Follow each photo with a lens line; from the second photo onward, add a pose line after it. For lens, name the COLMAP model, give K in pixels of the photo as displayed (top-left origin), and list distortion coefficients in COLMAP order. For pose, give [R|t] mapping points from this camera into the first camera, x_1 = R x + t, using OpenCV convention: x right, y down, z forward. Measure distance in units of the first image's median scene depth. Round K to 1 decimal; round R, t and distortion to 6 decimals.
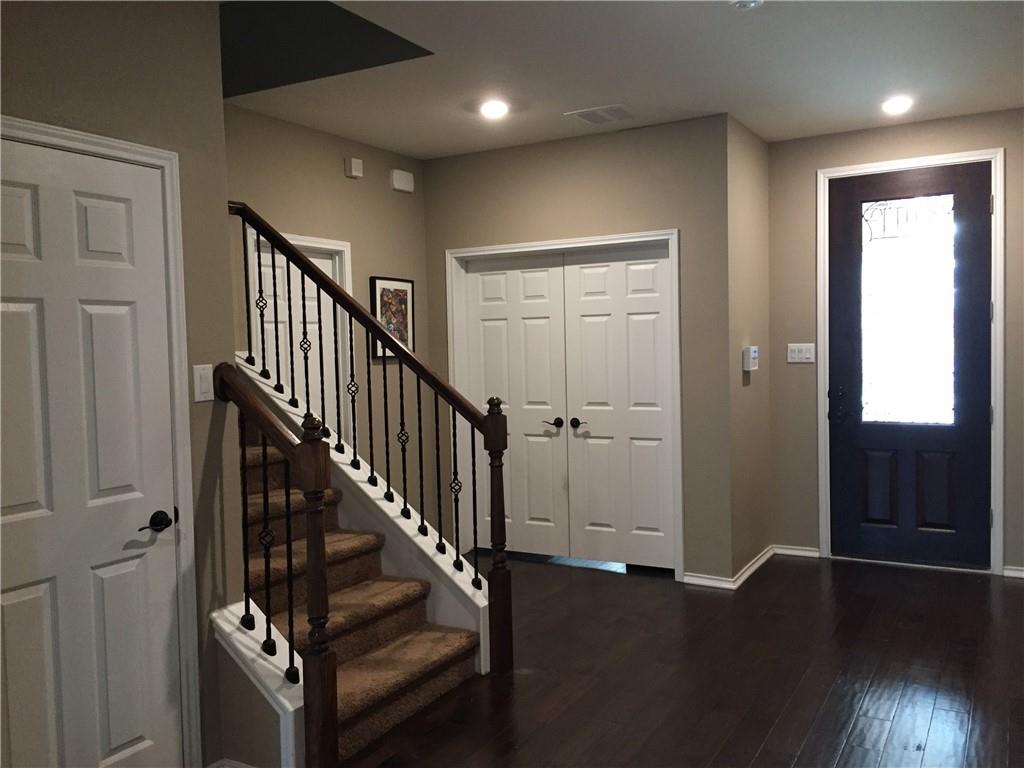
lens RADIAL K [[865.5, 0, 512.8], [0, 865.5, 384.8], [0, 0, 1]] dist [0.038502, -0.023264]
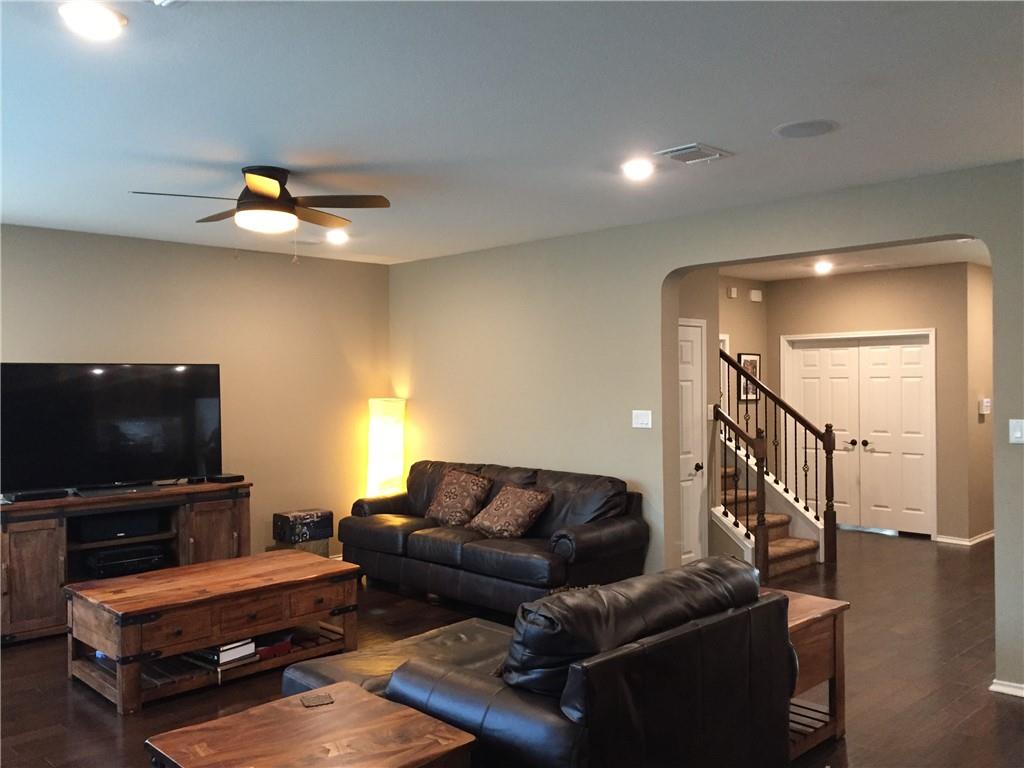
lens RADIAL K [[865.5, 0, 508.0], [0, 865.5, 383.4], [0, 0, 1]] dist [0.038502, -0.023264]
pose [[0.959407, 0.017669, -0.281471, -0.121954], [-0.029055, 0.998917, -0.036330, 0.011971], [0.280525, 0.043033, 0.958882, -0.821533]]
